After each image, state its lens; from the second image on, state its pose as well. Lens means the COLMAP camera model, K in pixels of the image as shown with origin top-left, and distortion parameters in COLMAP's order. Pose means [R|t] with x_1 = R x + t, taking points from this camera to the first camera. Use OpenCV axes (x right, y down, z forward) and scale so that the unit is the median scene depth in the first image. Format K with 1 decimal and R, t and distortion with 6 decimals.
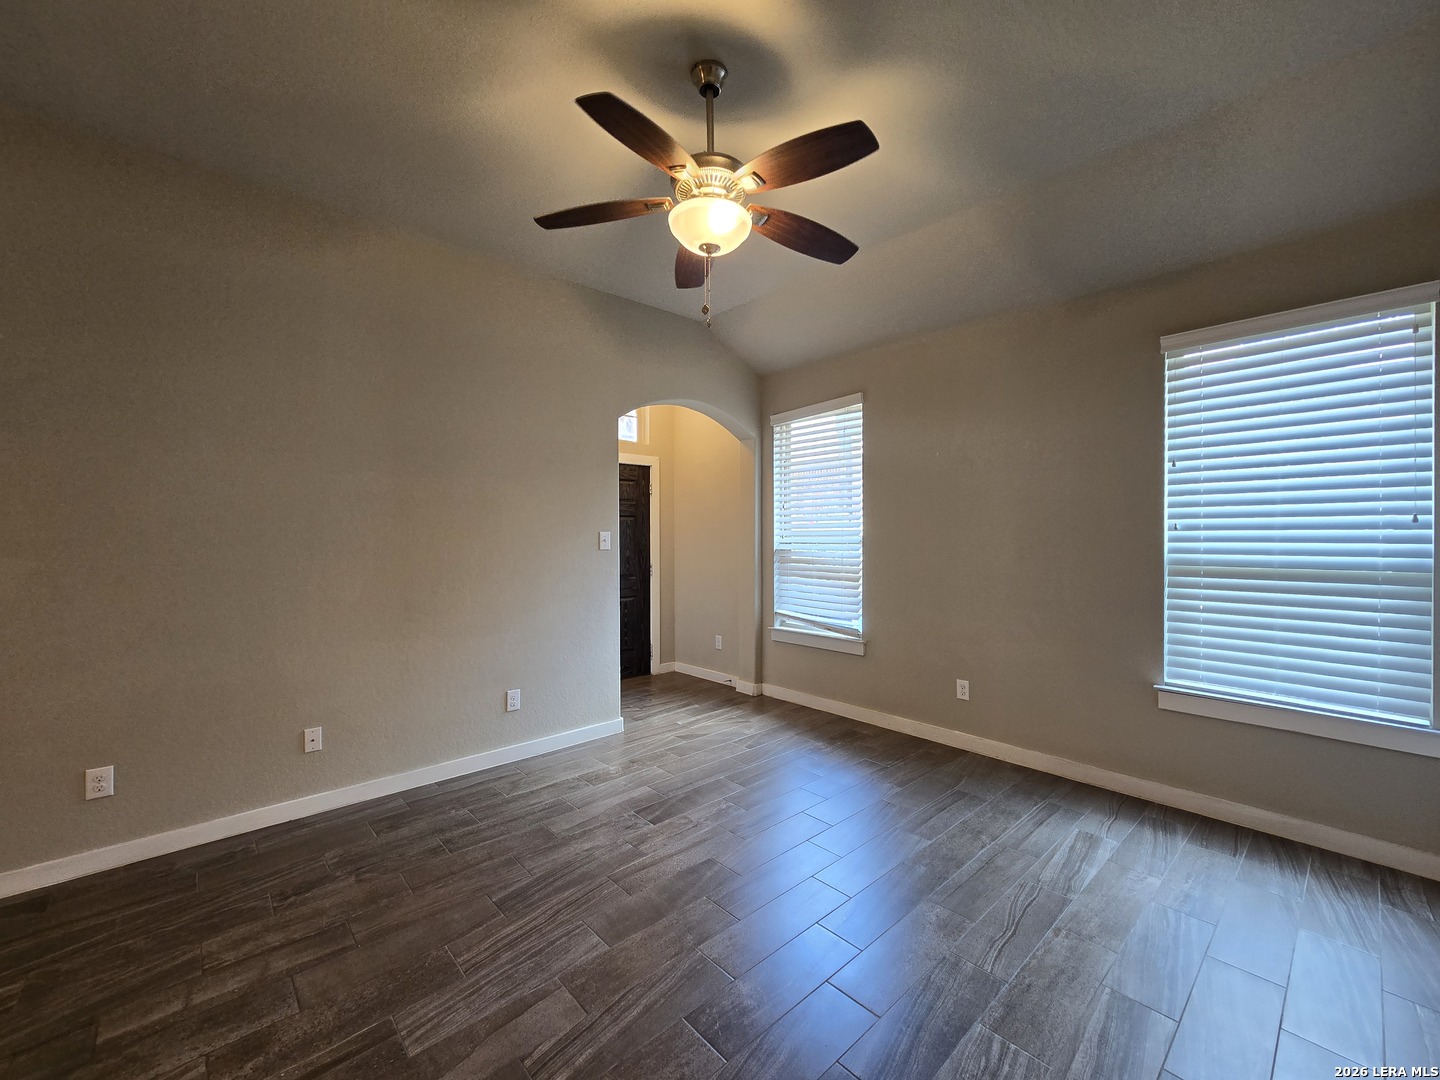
lens RADIAL K [[592.5, 0, 733.8], [0, 592.5, 537.8], [0, 0, 1]] dist [-0.001245, 0.001233]
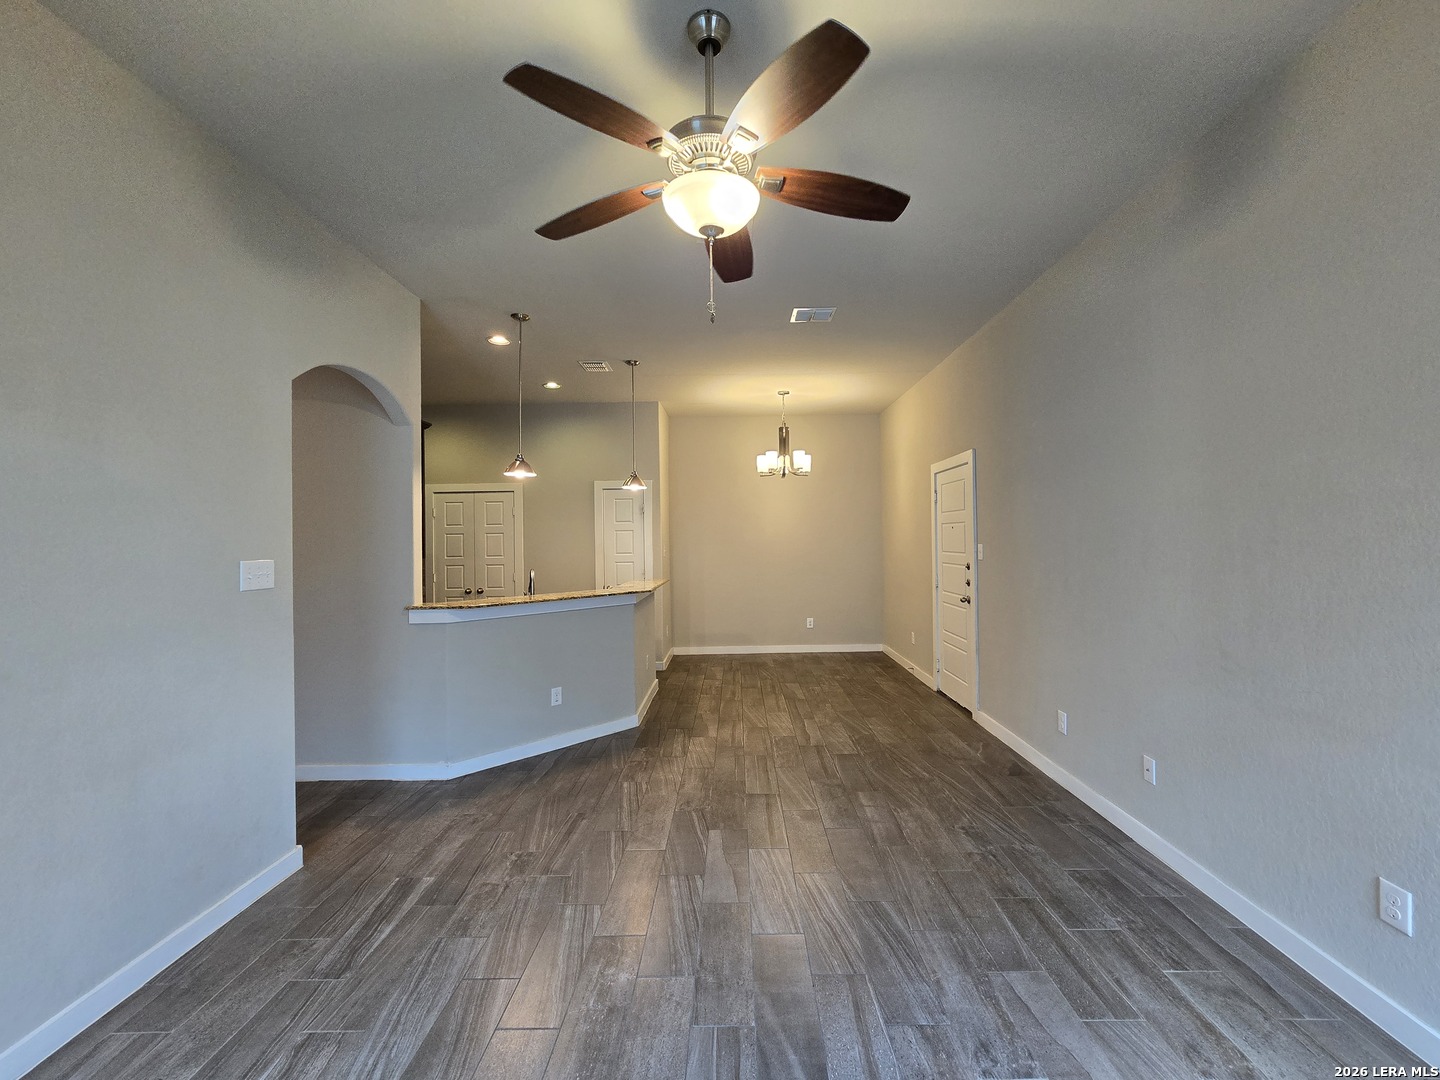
lens RADIAL K [[594.0, 0, 732.2], [0, 594.0, 531.7], [0, 0, 1]] dist [-0.001033, 0.003814]
pose [[-0.684851, 0.002354, -0.728680, 0.335216], [0.010410, 0.999924, -0.006554, -0.026202], [0.728609, -0.012074, -0.684823, 0.942286]]
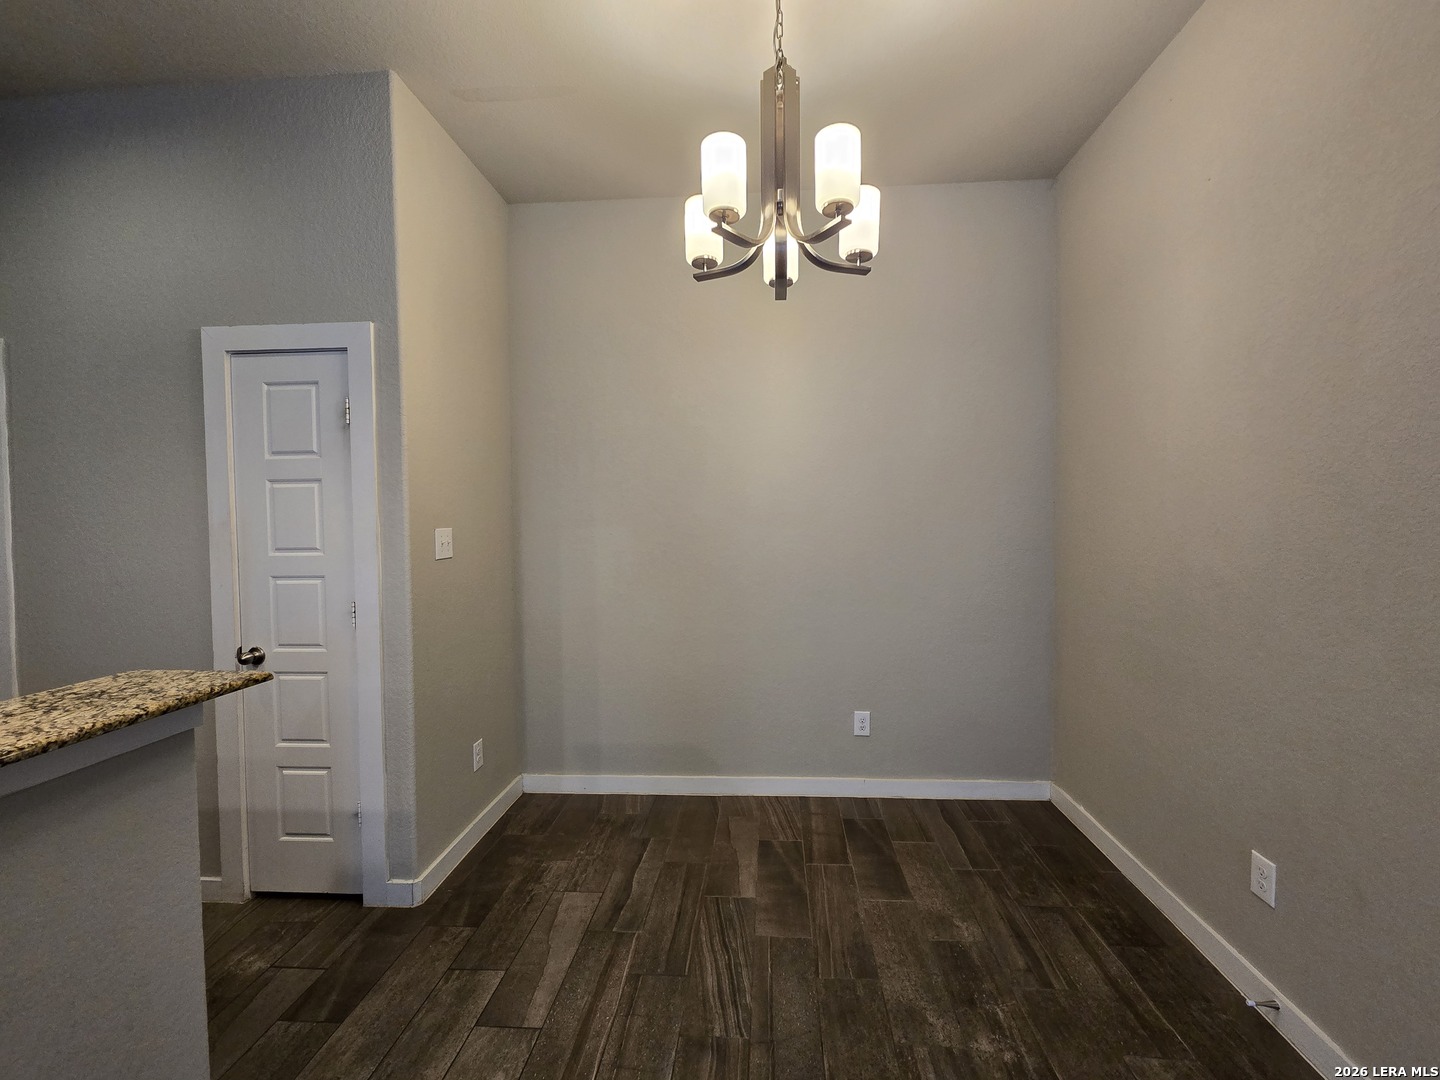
lens RADIAL K [[592.5, 0, 733.8], [0, 592.5, 537.8], [0, 0, 1]] dist [-0.001245, 0.001233]
pose [[-0.725258, 0.030445, -0.687804, -0.690831], [0.006946, 0.999295, 0.036909, -0.006277], [0.688442, 0.021991, -0.724958, 0.173421]]
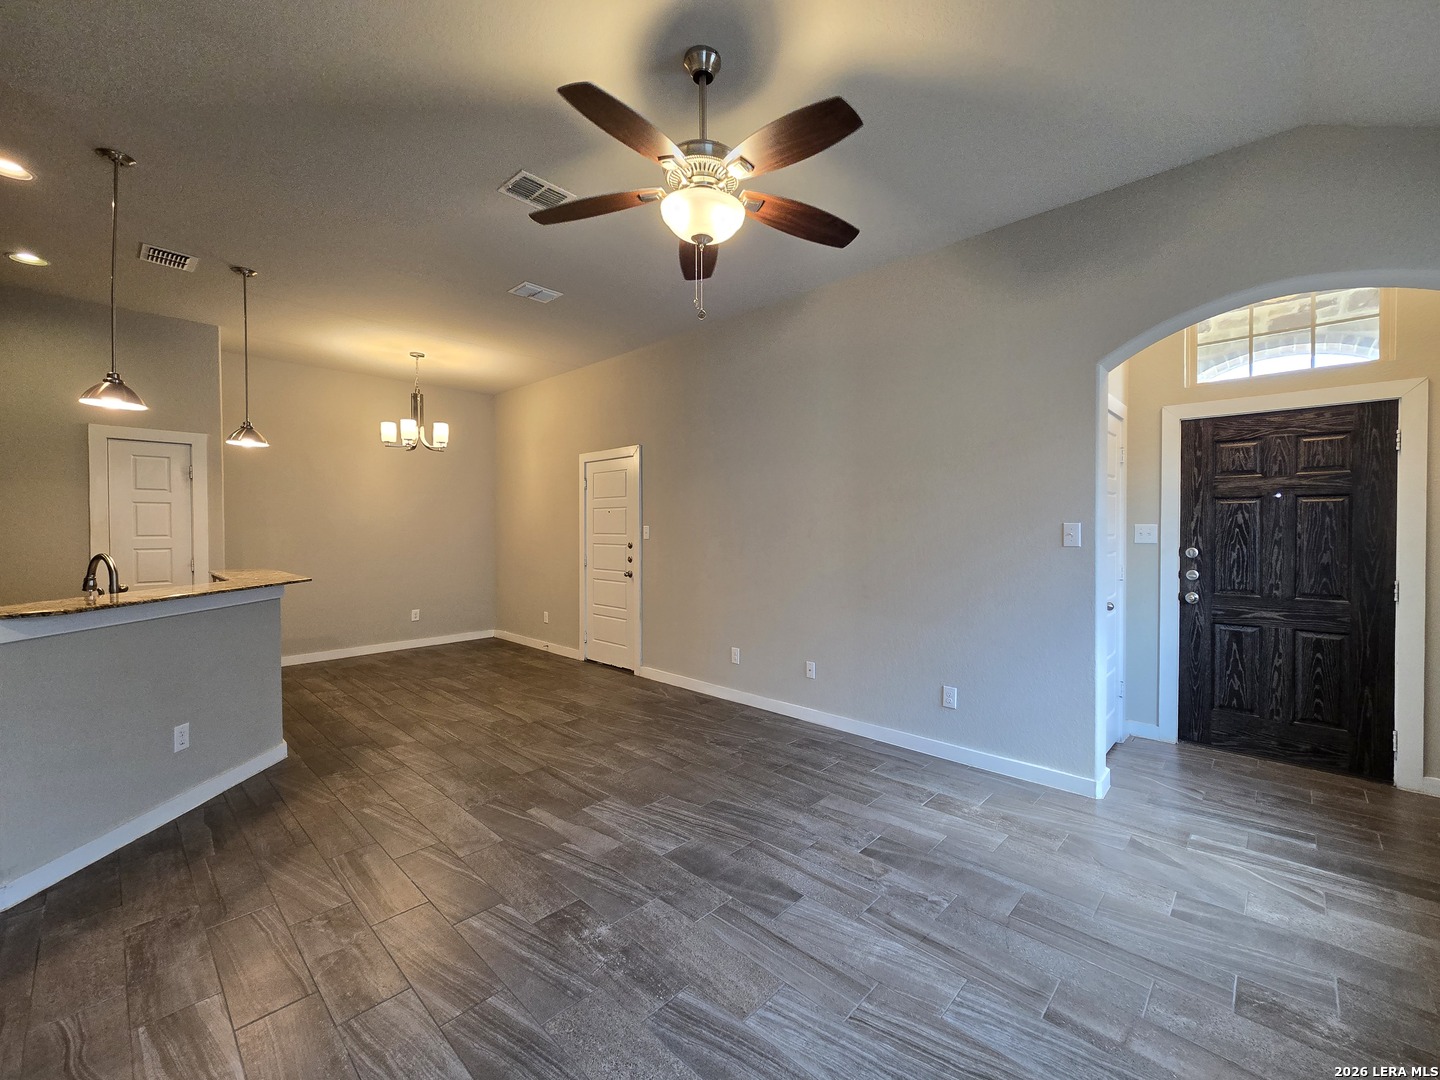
lens RADIAL K [[592.5, 0, 733.8], [0, 592.5, 537.8], [0, 0, 1]] dist [-0.001245, 0.001233]
pose [[0.071470, 0.018630, -0.997269, 0.563164], [-0.006476, 0.999813, 0.018214, -0.002195], [0.997422, 0.005157, 0.071578, 0.574696]]
